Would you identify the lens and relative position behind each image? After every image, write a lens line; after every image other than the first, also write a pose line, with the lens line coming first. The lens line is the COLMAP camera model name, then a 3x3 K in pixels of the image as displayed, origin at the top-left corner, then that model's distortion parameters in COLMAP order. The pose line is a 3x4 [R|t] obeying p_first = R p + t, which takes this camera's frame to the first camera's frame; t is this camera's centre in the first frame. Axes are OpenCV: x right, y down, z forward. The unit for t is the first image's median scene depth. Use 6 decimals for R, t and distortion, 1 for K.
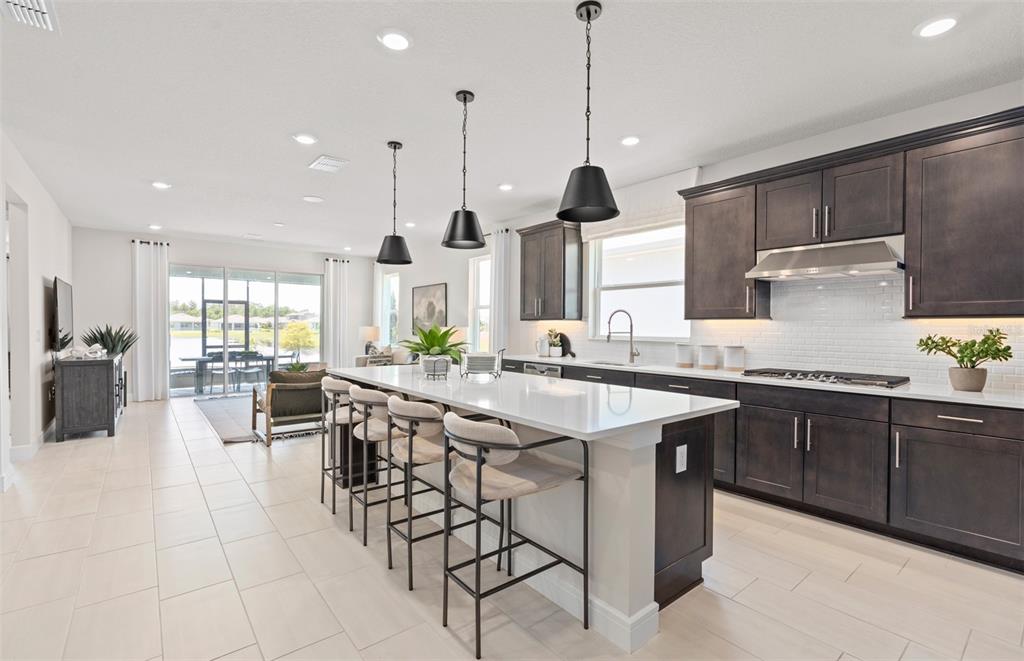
lens RADIAL K [[467.6, 0, 507.7], [0, 467.6, 329.2], [0, 0, 1]] dist [-0.004796, 0.002274]
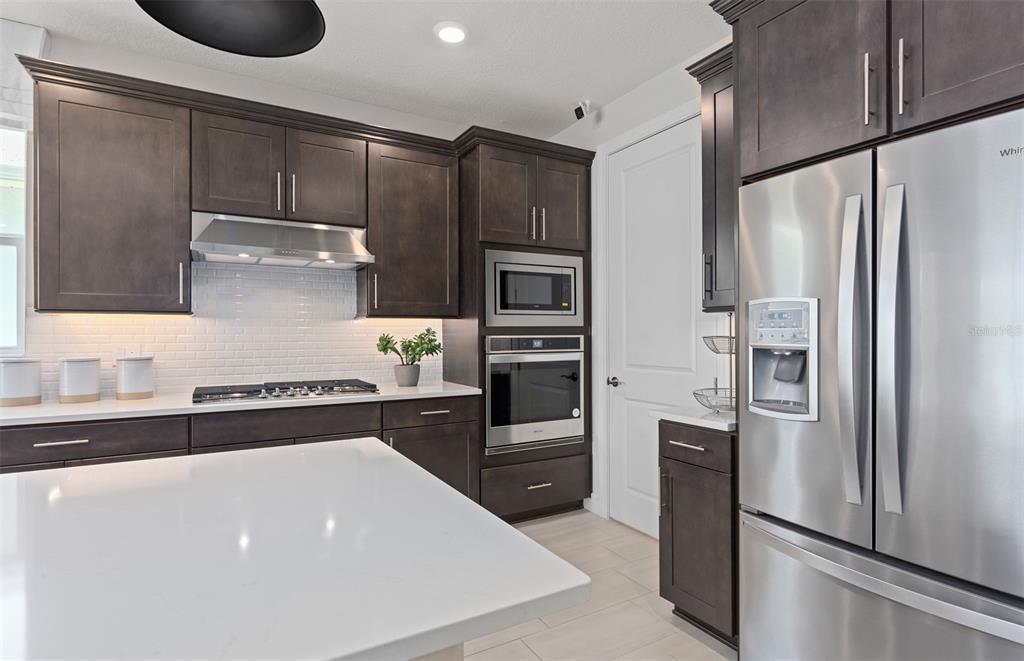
lens RADIAL K [[526.7, 0, 515.2], [0, 526.7, 330.7], [0, 0, 1]] dist [-0.001694, 0.000398]
pose [[0.151411, -0.002828, 0.988467, -0.129019], [0.007097, 0.999973, 0.001774, 0.003031], [-0.988445, 0.006746, 0.151427, 0.433075]]
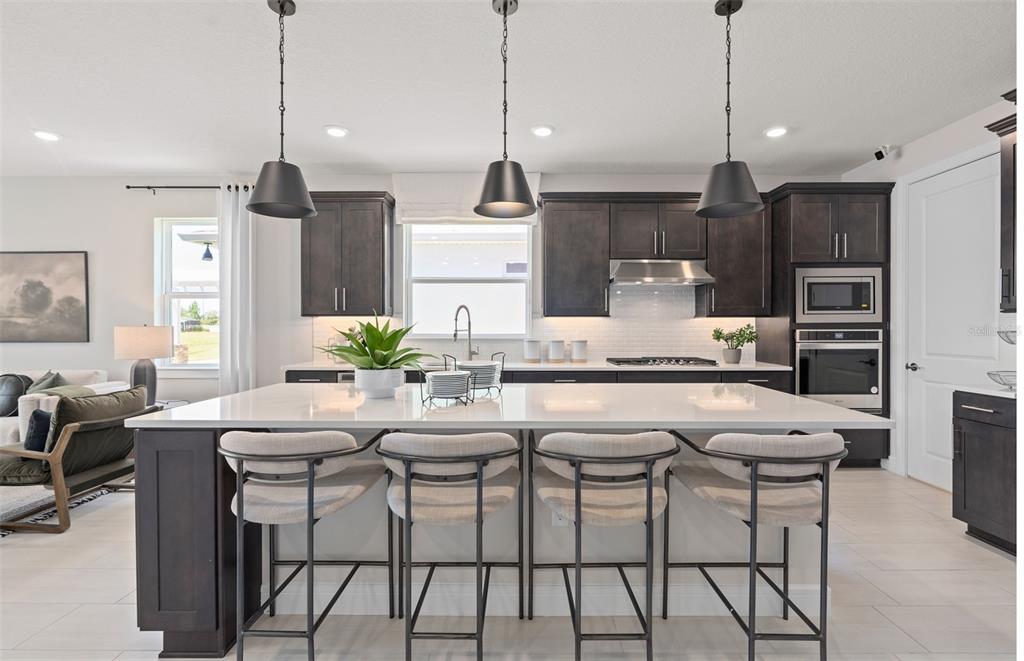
lens RADIAL K [[467.6, 0, 514.0], [0, 467.6, 328.2], [0, 0, 1]] dist [-0.004796, 0.002274]
pose [[0.627785, -0.013082, 0.778277, -0.533266], [0.008452, 0.999914, 0.009989, -0.006696], [-0.778341, 0.000307, 0.627842, 0.440566]]
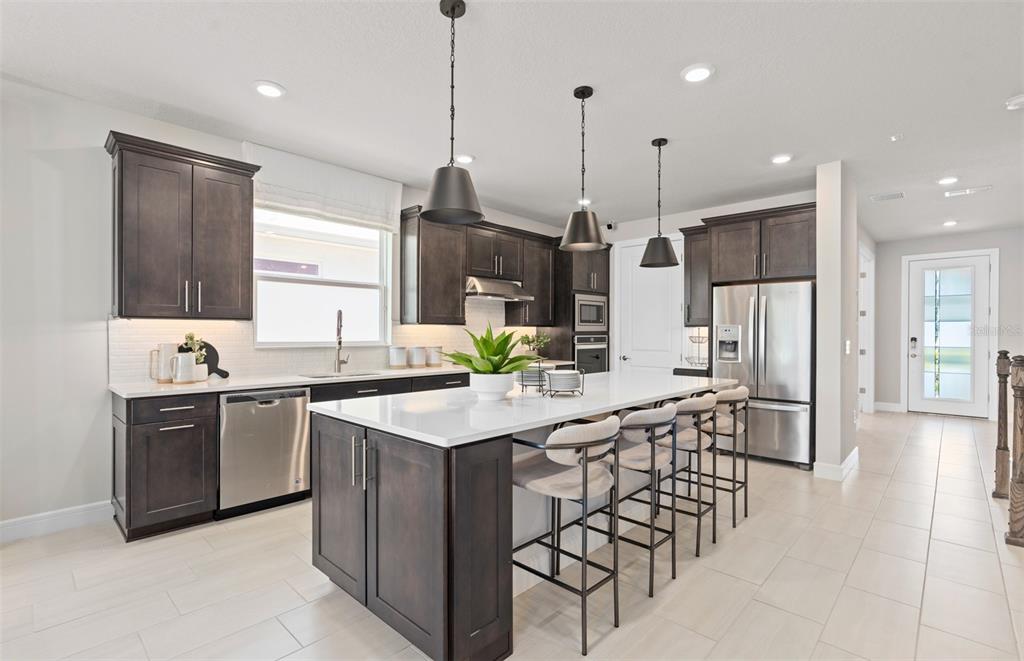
lens RADIAL K [[478.3, 0, 520.1], [0, 478.3, 334.6], [0, 0, 1]] dist [-0.015591, 0.000082]
pose [[-0.151747, -0.014093, 0.988319, -0.852097], [-0.001647, 0.999901, 0.014005, -0.013584], [-0.988418, 0.000498, -0.151755, 1.040506]]
